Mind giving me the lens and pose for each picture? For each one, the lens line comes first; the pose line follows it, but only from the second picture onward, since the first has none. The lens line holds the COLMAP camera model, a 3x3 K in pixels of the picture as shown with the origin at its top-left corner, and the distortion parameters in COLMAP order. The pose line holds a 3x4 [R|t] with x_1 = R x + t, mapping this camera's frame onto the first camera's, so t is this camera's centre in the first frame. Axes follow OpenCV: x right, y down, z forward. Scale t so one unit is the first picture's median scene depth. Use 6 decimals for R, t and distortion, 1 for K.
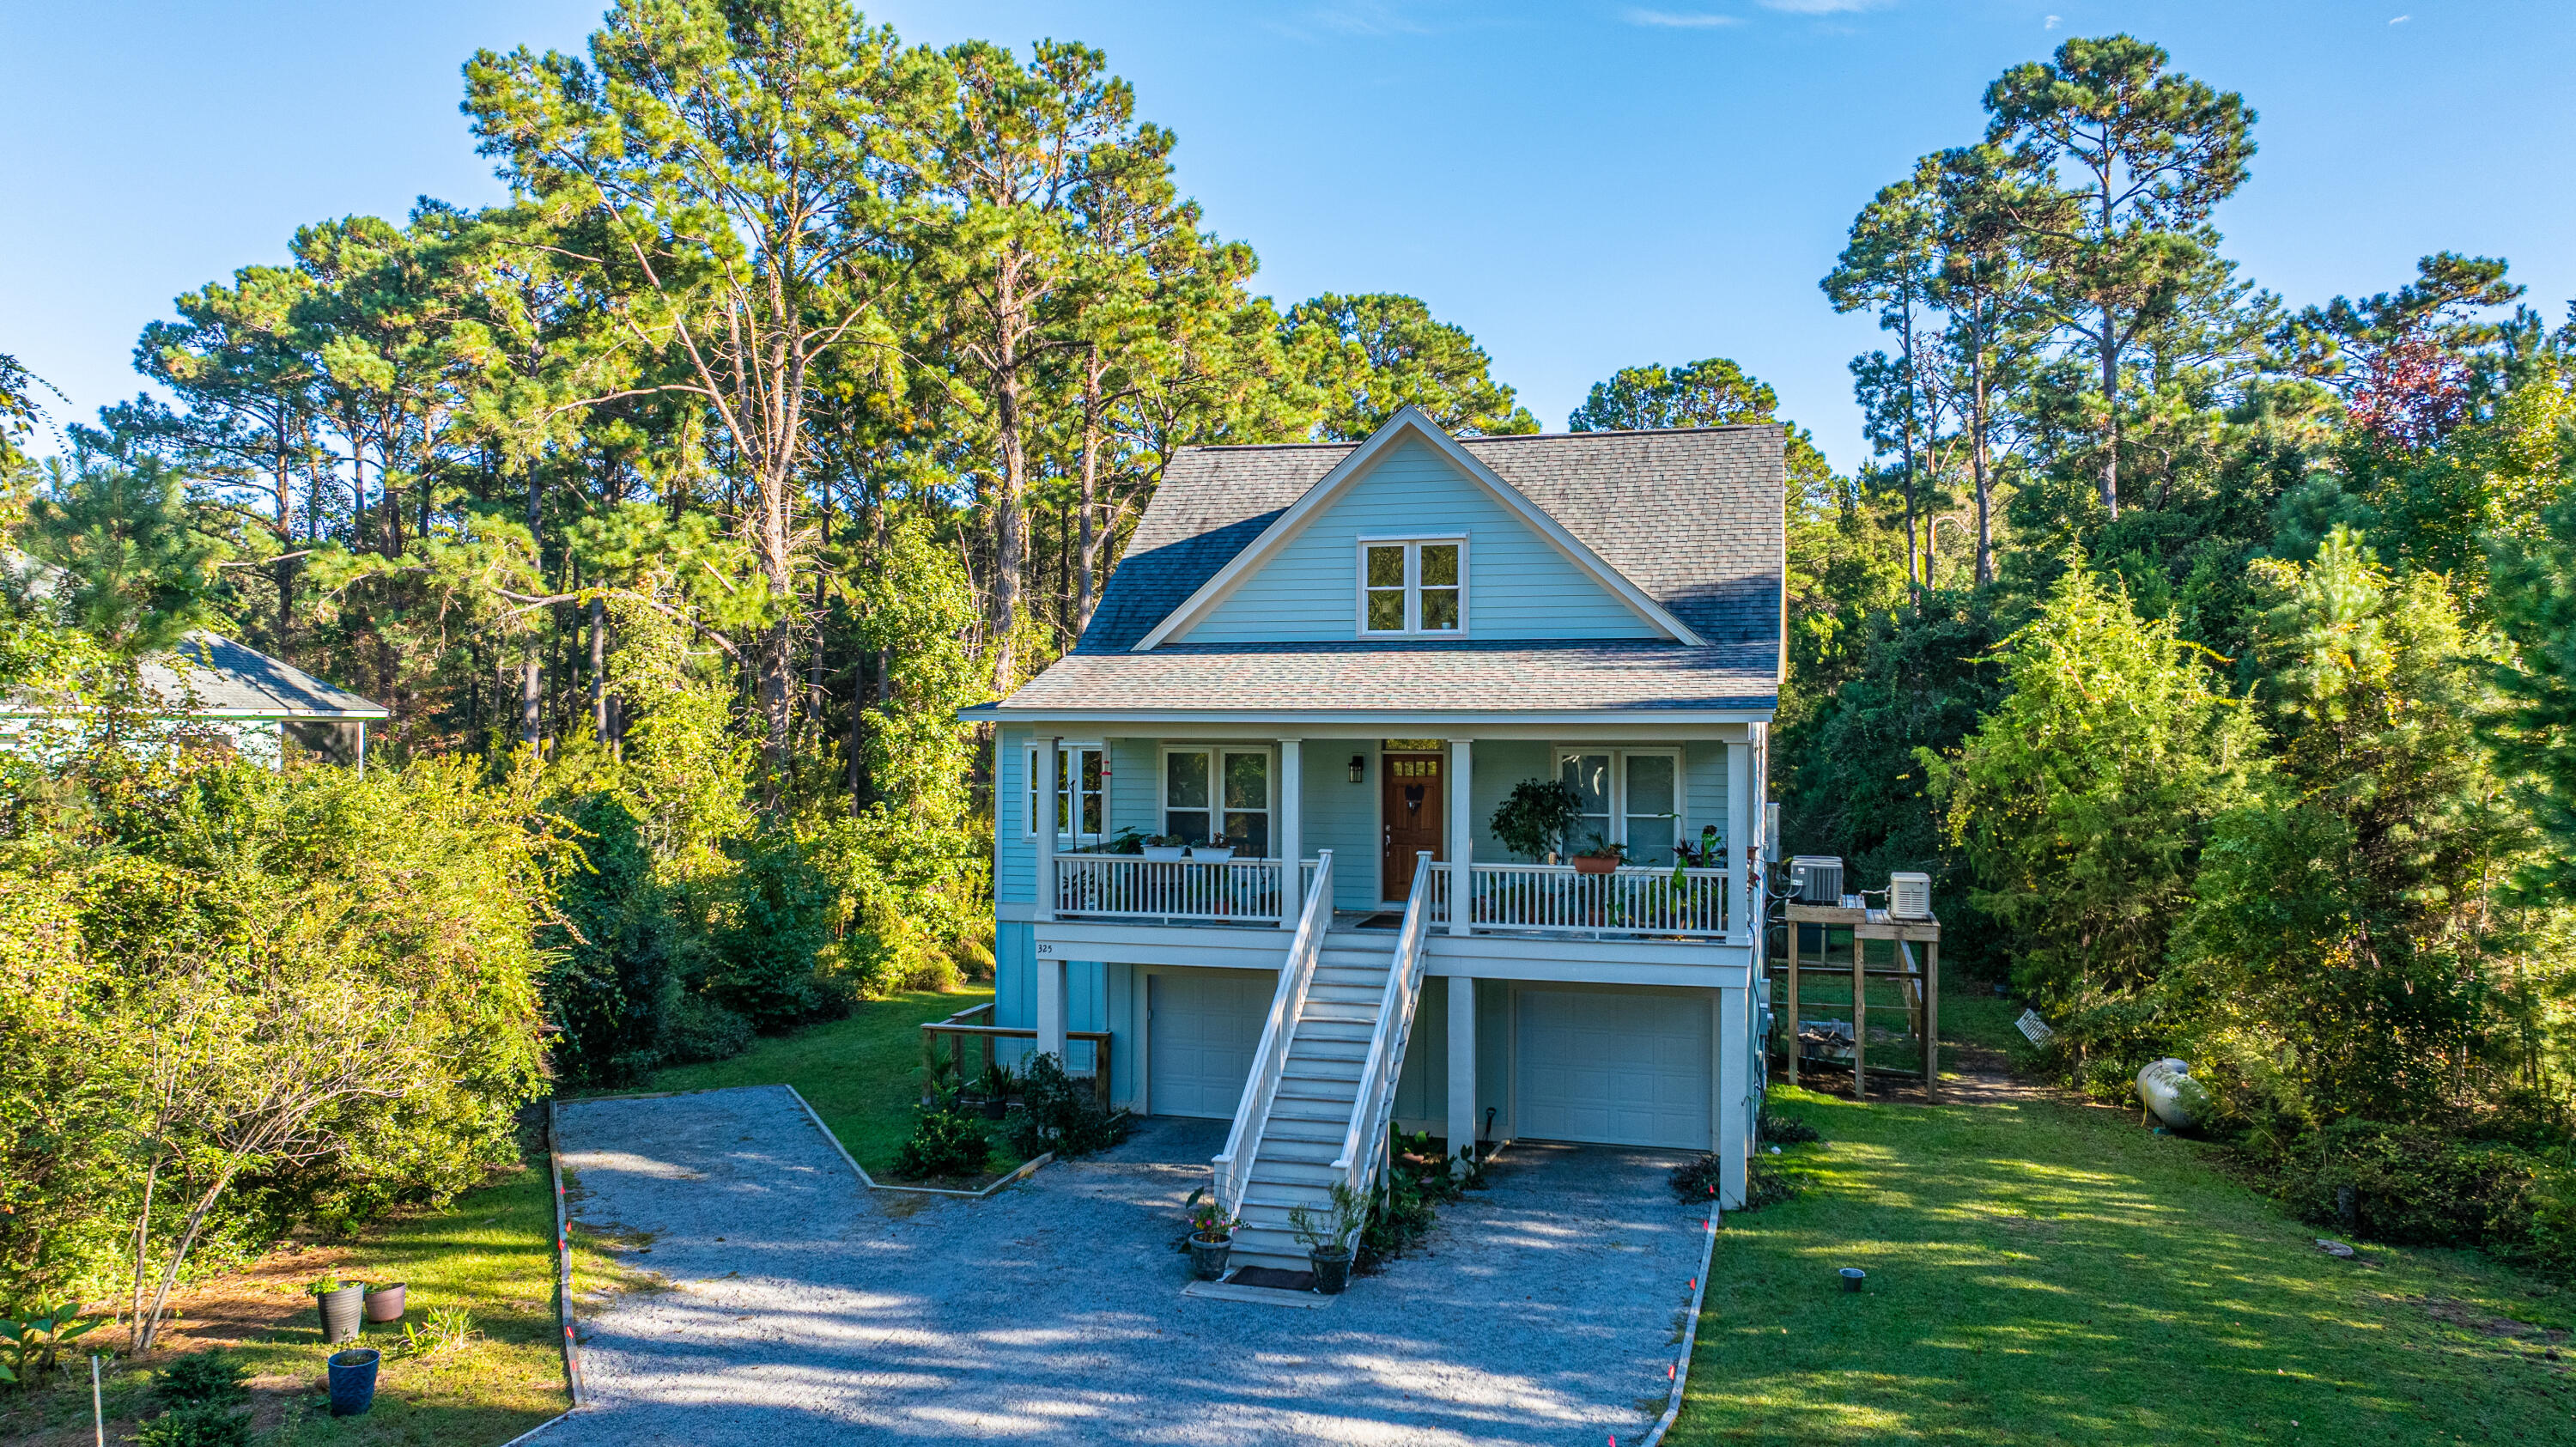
lens RADIAL K [[1806.2, 0, 1297.3], [0, 1806.2, 715.9], [0, 0, 1]] dist [-0.014340, -0.007920]
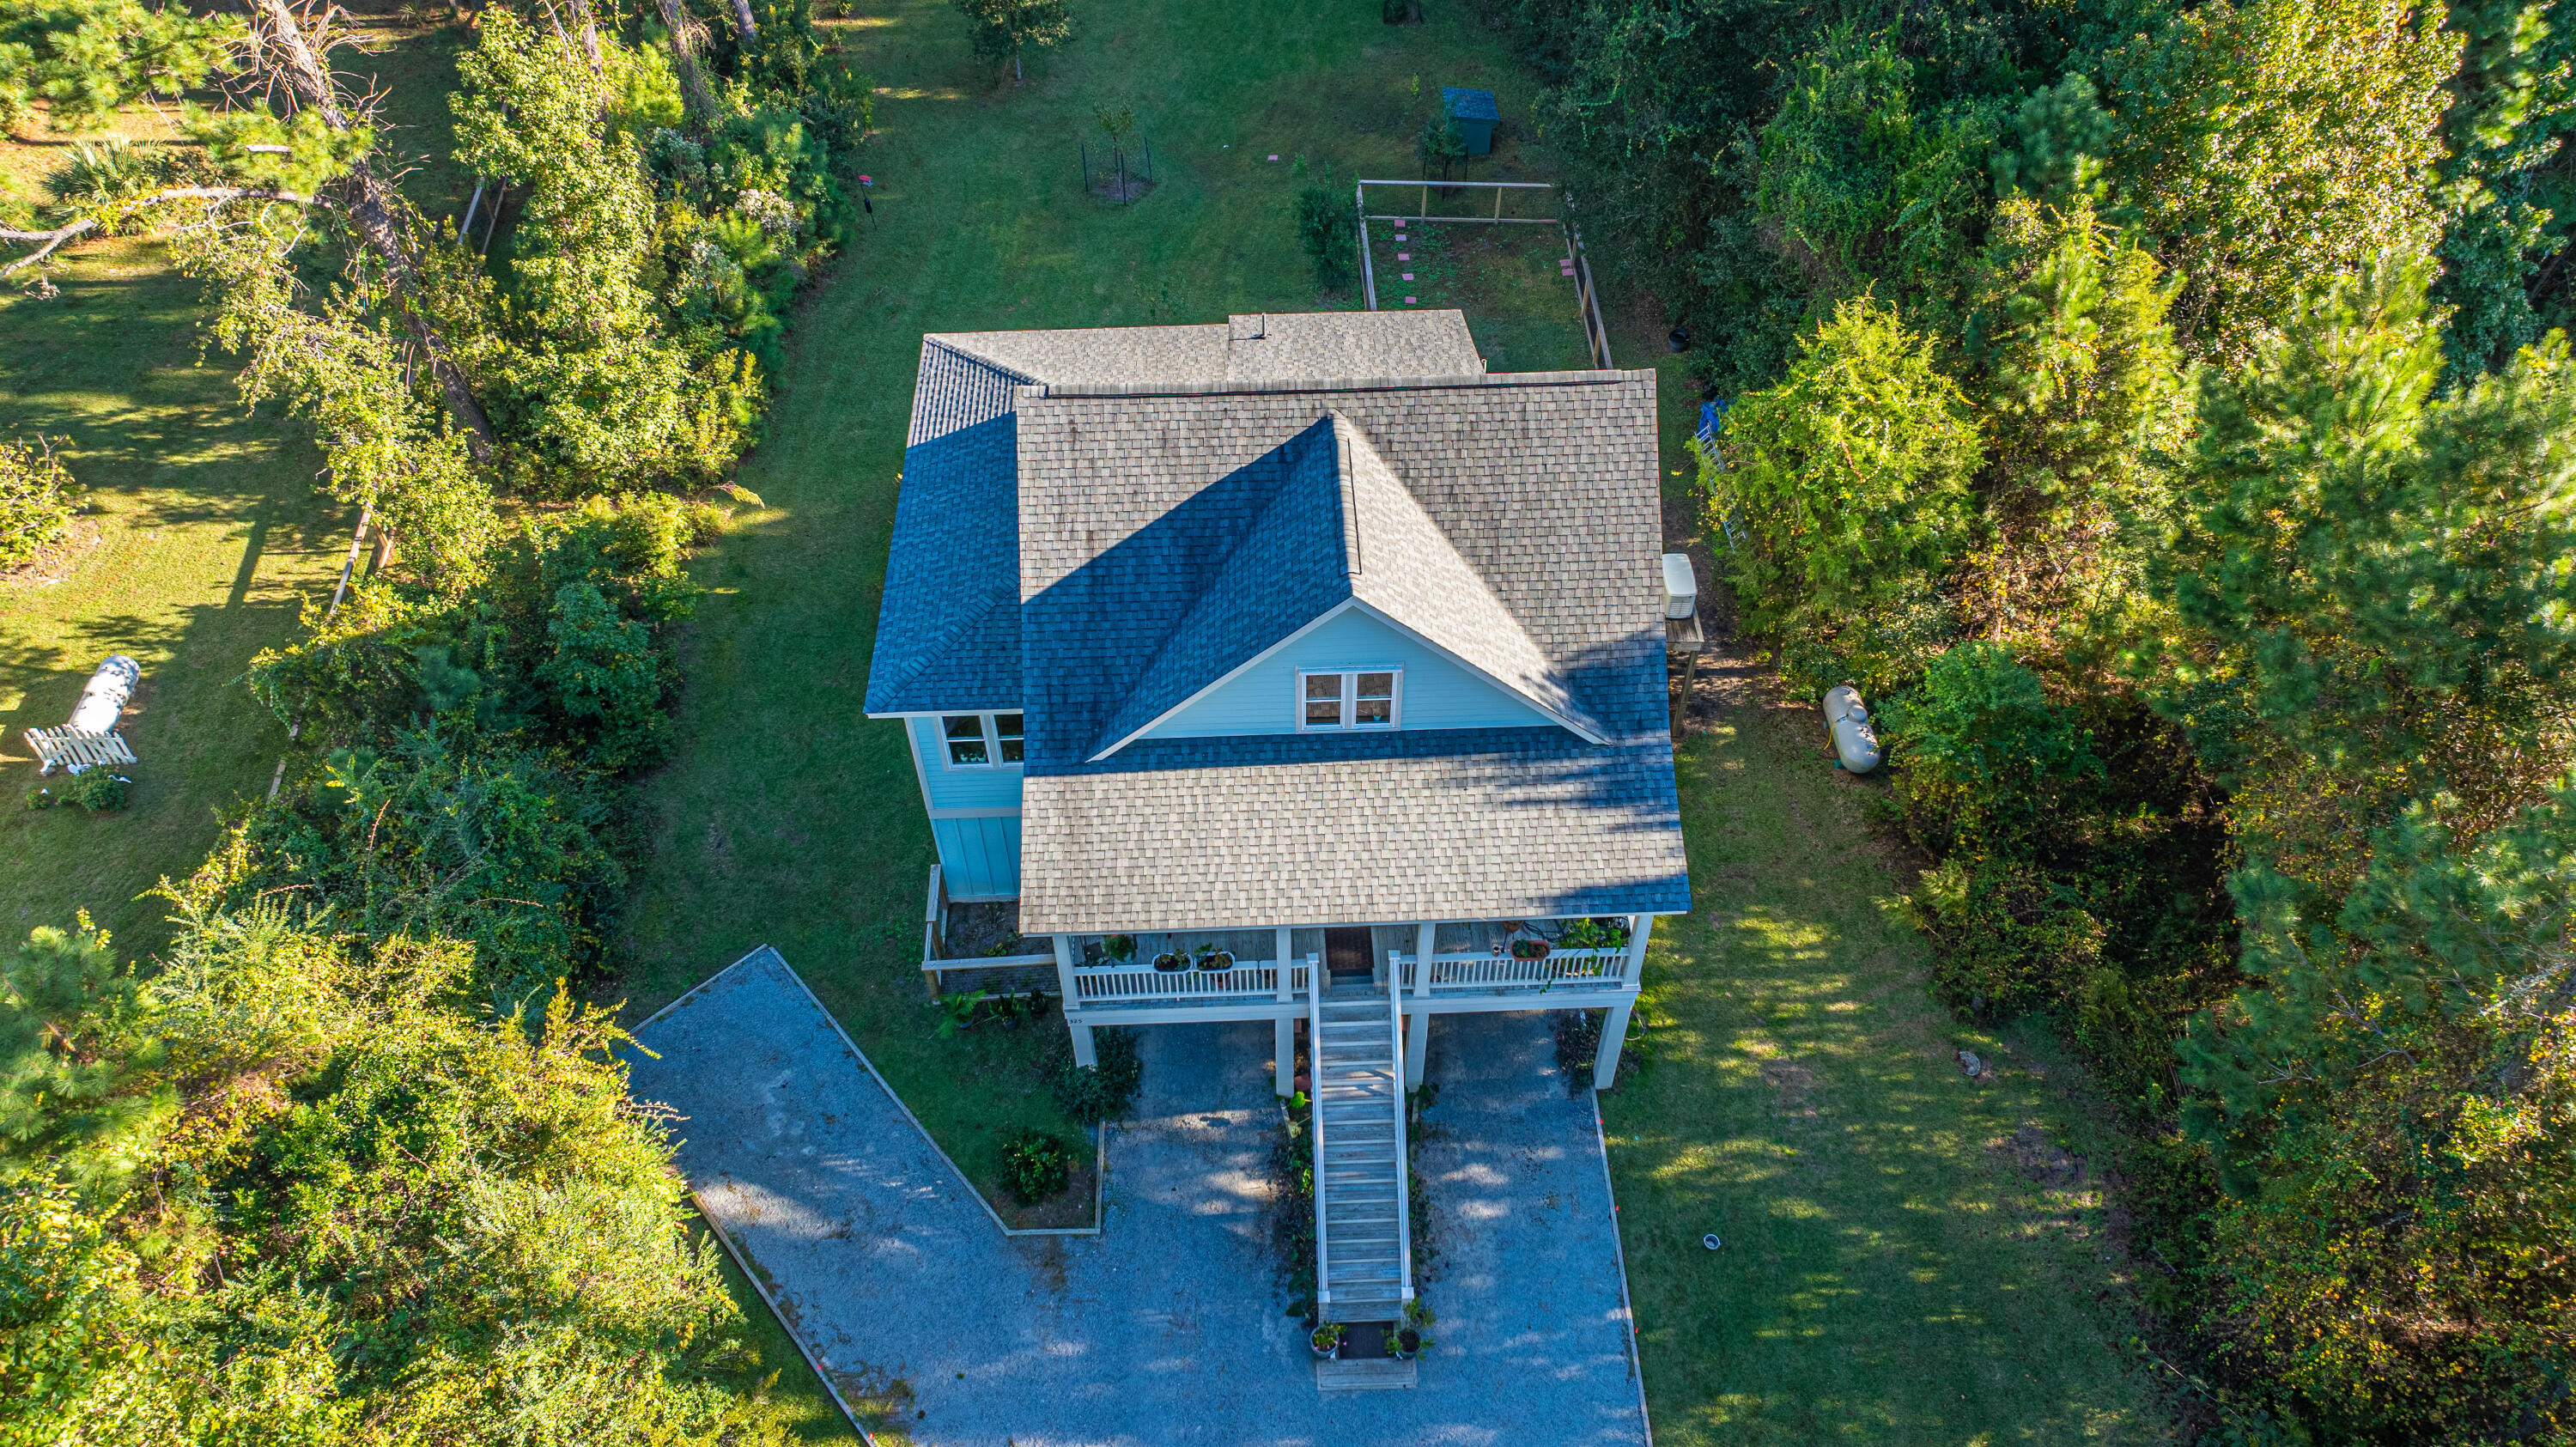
lens RADIAL K [[1783.5, 0, 1324.3], [0, 1783.5, 725.7], [0, 0, 1]] dist [-0.005679, -0.001914]
pose [[0.948738, -0.235102, 0.211241, -0.152863], [-0.006660, 0.653333, 0.757042, -0.740477], [-0.315992, -0.719641, 0.618276, 0.282064]]
